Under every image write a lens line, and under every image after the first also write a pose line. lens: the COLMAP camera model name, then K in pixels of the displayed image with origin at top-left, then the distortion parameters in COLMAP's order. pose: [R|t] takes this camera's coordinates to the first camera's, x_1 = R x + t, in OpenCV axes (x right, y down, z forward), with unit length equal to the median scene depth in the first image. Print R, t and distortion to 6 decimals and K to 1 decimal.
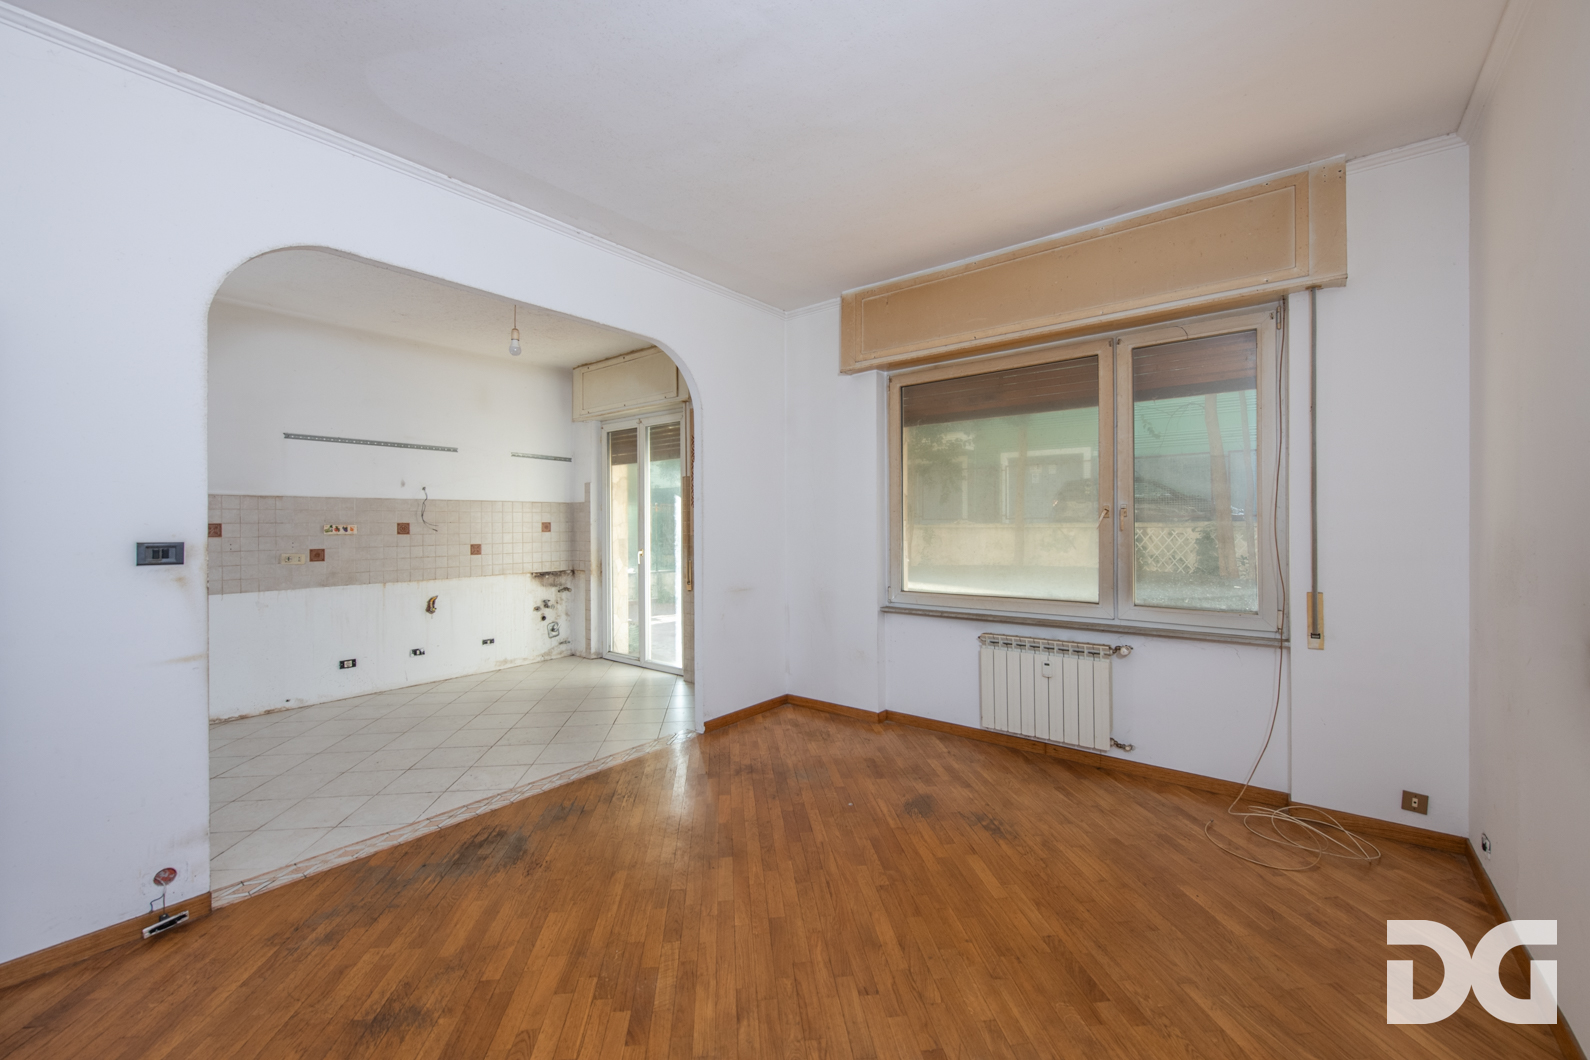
lens RADIAL K [[628.6, 0, 796.9], [0, 628.6, 521.1], [0, 0, 1]] dist [-0.001551, -0.000604]
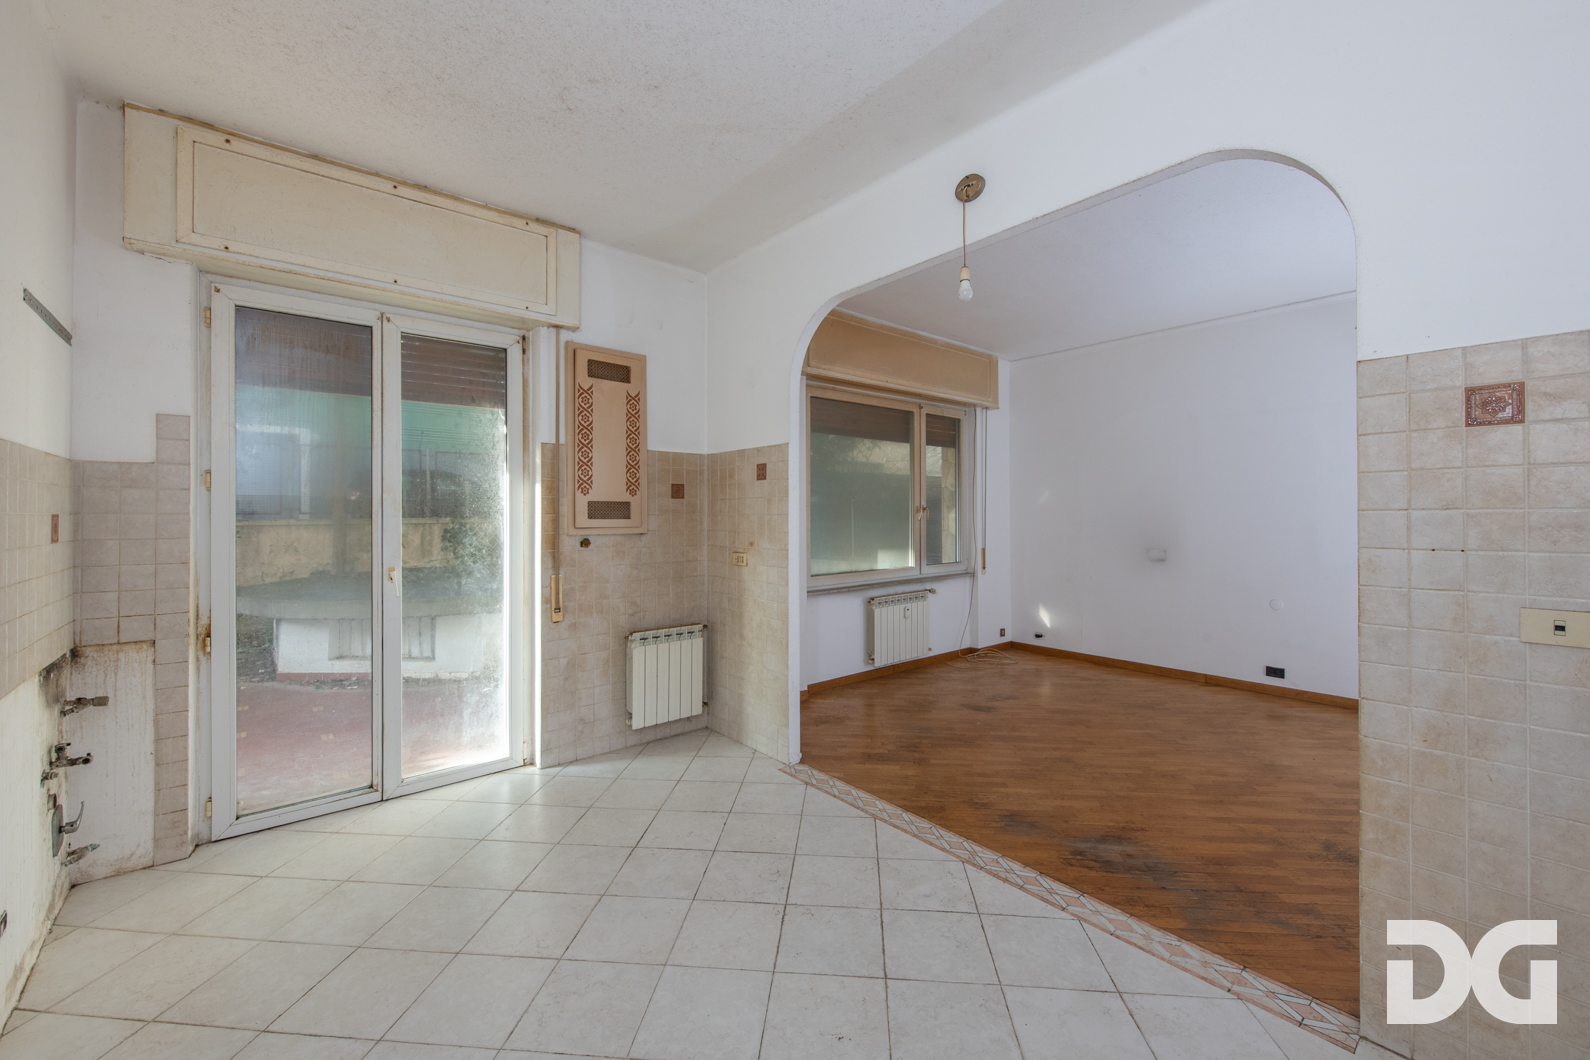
lens RADIAL K [[632.5, 0, 798.7], [0, 632.5, 512.6], [0, 0, 1]] dist [-0.000666, -0.000477]
pose [[0.196030, 0.008014, 0.980565, -0.970424], [0.000580, 0.999965, -0.008289, 0.005456], [-0.980598, 0.002193, 0.196018, 0.809199]]
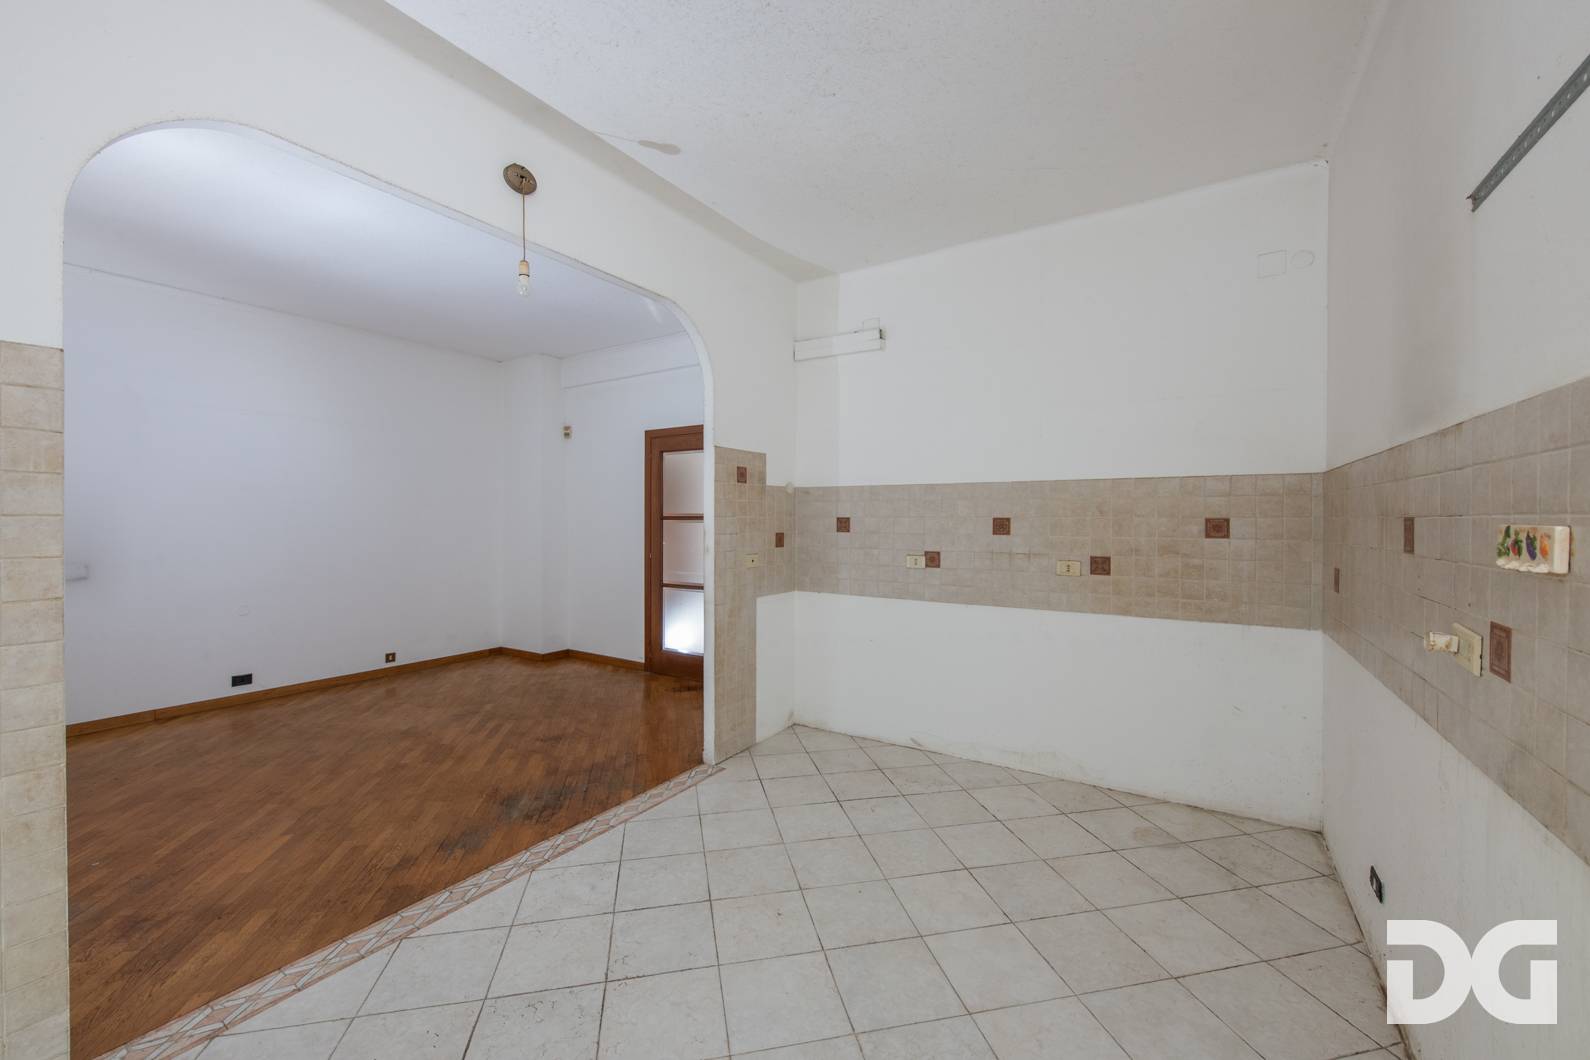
lens RADIAL K [[628.6, 0, 796.9], [0, 628.6, 521.1], [0, 0, 1]] dist [-0.001551, -0.000604]
pose [[-0.995099, 0.002900, -0.098840, -0.538991], [0.002419, 0.999985, 0.004981, 0.003356], [0.098853, 0.004718, -0.995091, 1.378713]]
